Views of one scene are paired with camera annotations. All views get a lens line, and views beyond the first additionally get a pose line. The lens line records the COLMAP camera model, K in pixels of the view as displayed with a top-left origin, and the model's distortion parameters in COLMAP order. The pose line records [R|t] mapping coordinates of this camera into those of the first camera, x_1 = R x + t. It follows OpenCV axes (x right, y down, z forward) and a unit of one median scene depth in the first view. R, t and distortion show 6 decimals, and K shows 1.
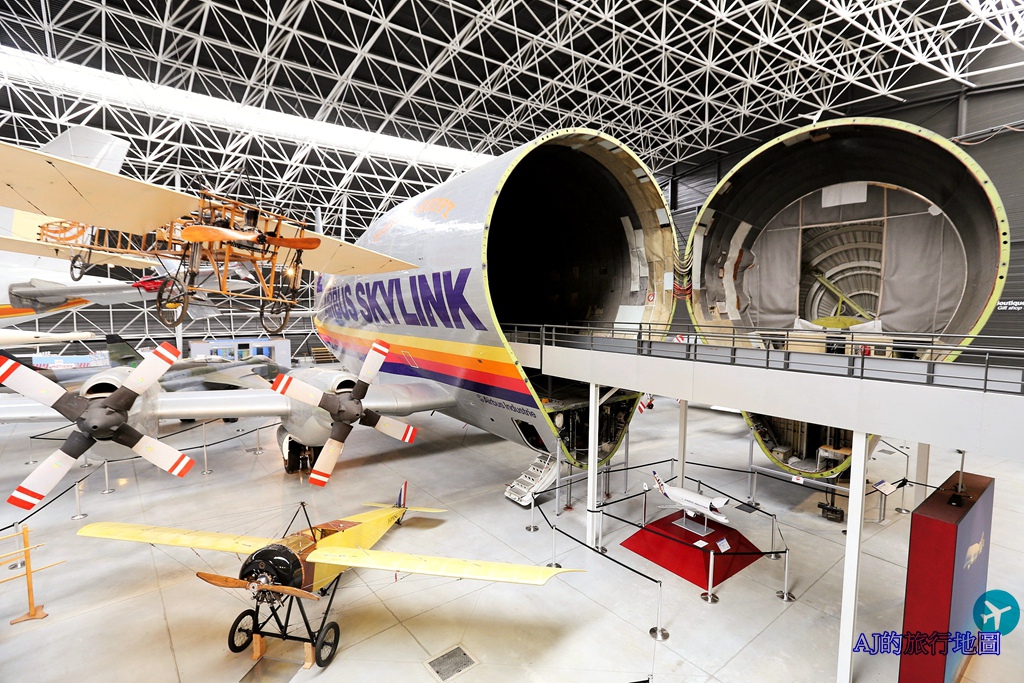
lens RADIAL K [[475.1, 0, 512.0], [0, 475.1, 341.5], [0, 0, 1]] dist [-0.051372, 0.018718]
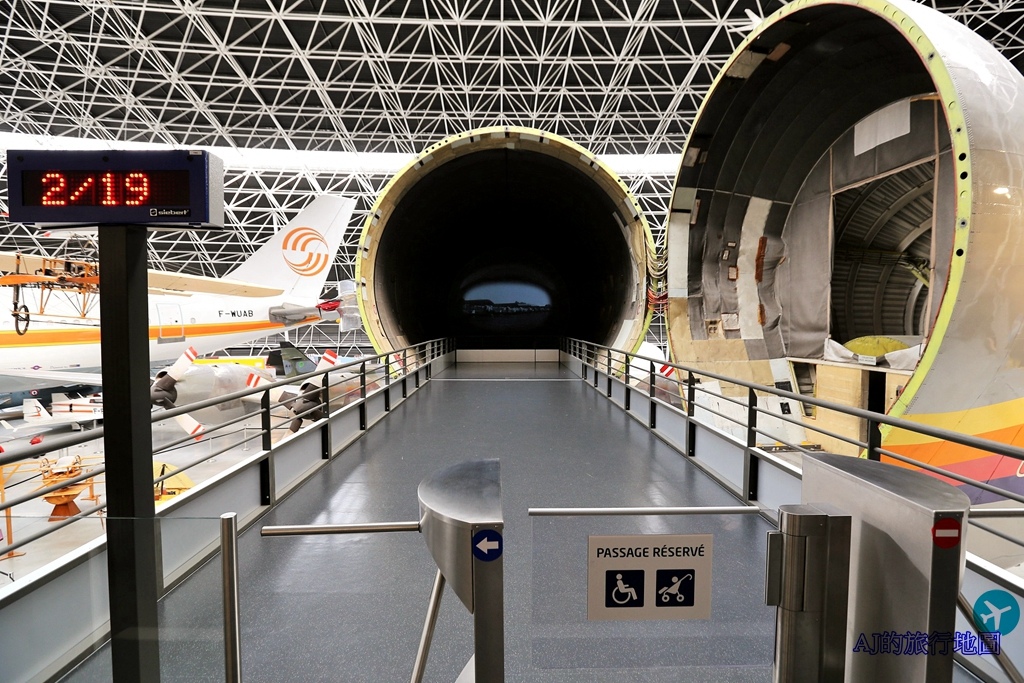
lens RADIAL K [[475.1, 0, 512.0], [0, 475.1, 341.5], [0, 0, 1]] dist [-0.051372, 0.018718]
pose [[0.835843, 0.018683, -0.548651, 0.563911], [-0.034906, 0.999207, -0.019152, -0.017477], [0.547858, 0.035159, 0.835832, 0.229502]]
